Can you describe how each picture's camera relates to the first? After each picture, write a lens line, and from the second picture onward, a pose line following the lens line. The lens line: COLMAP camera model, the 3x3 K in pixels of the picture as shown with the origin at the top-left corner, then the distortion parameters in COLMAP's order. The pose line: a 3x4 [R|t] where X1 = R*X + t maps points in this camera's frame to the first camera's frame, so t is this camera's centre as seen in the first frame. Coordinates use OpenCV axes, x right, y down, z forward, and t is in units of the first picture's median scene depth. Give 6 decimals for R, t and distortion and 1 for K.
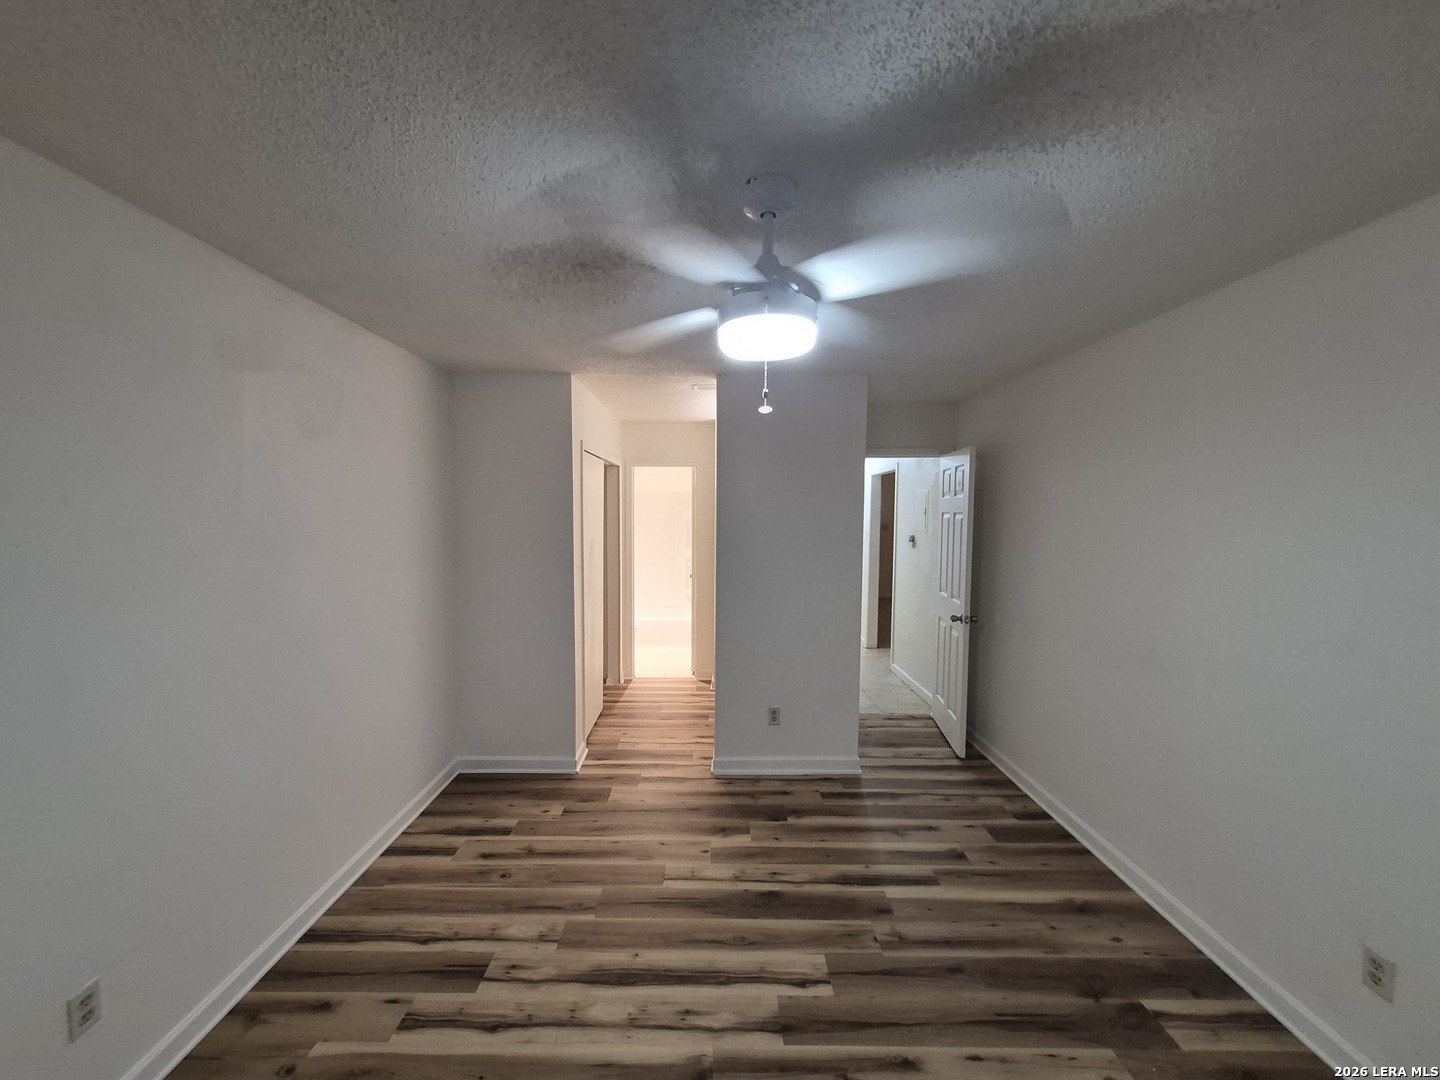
lens RADIAL K [[567.7, 0, 708.5], [0, 567.7, 539.6], [0, 0, 1]] dist [0.008833, -0.000116]
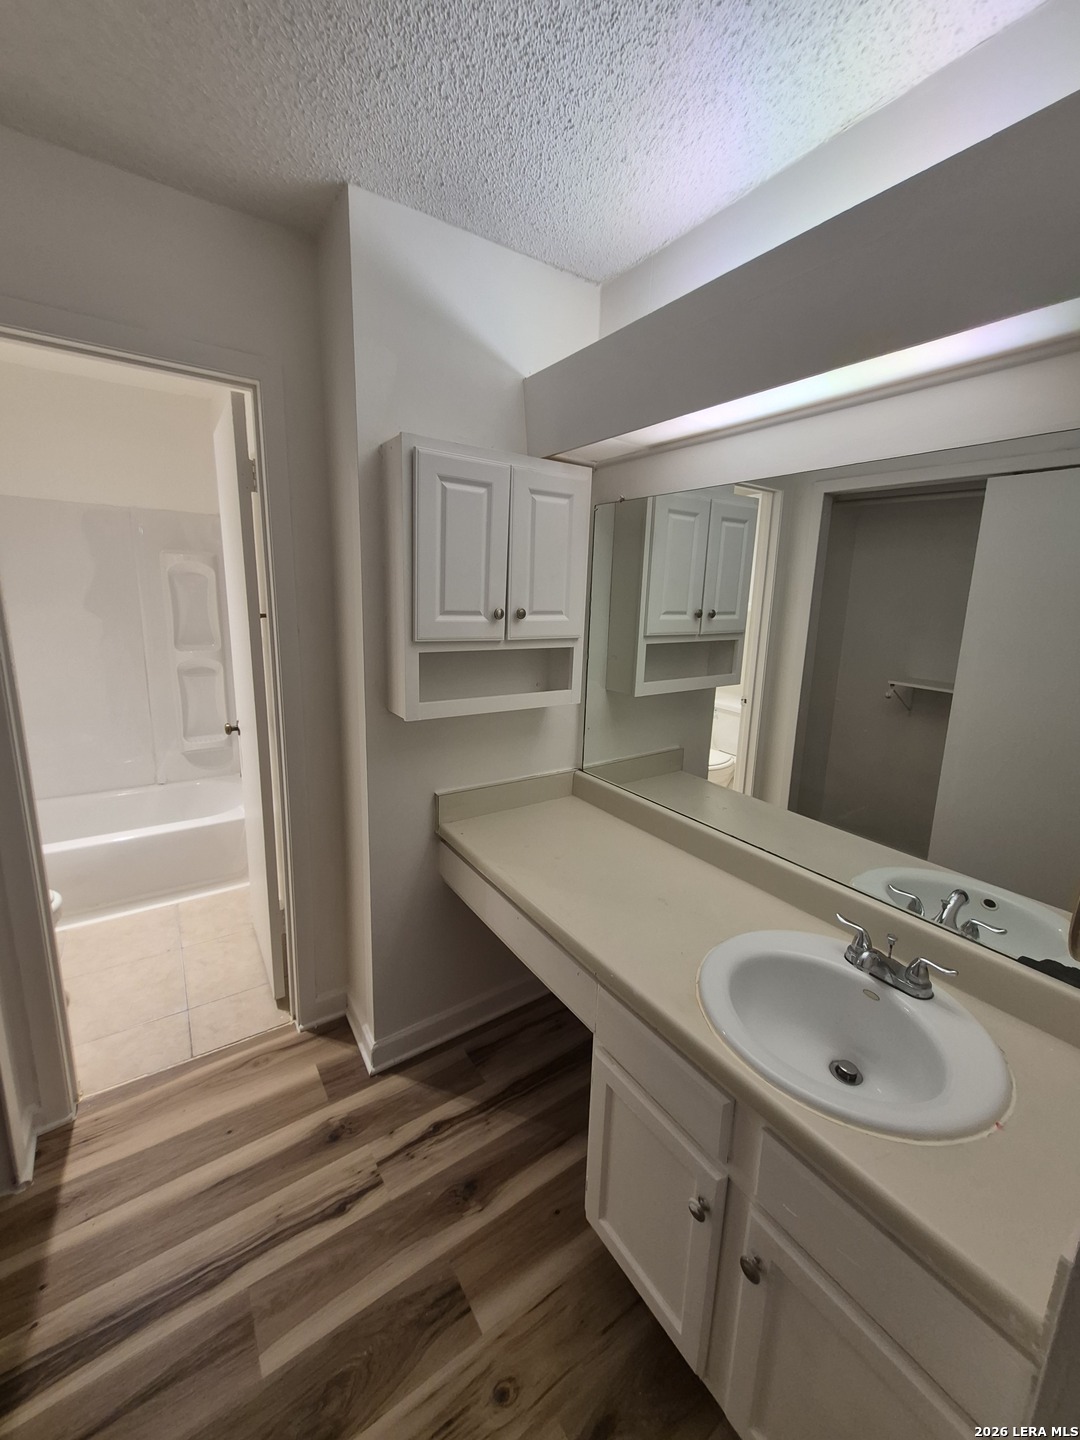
lens RADIAL K [[567.7, 0, 528.9], [0, 567.7, 715.0], [0, 0, 1]] dist [0.008833, -0.000116]
pose [[0.823523, -0.093130, 0.559586, -0.195947], [-0.001049, 0.986181, 0.165670, -0.023441], [-0.567281, -0.137020, 0.812045, 1.500561]]
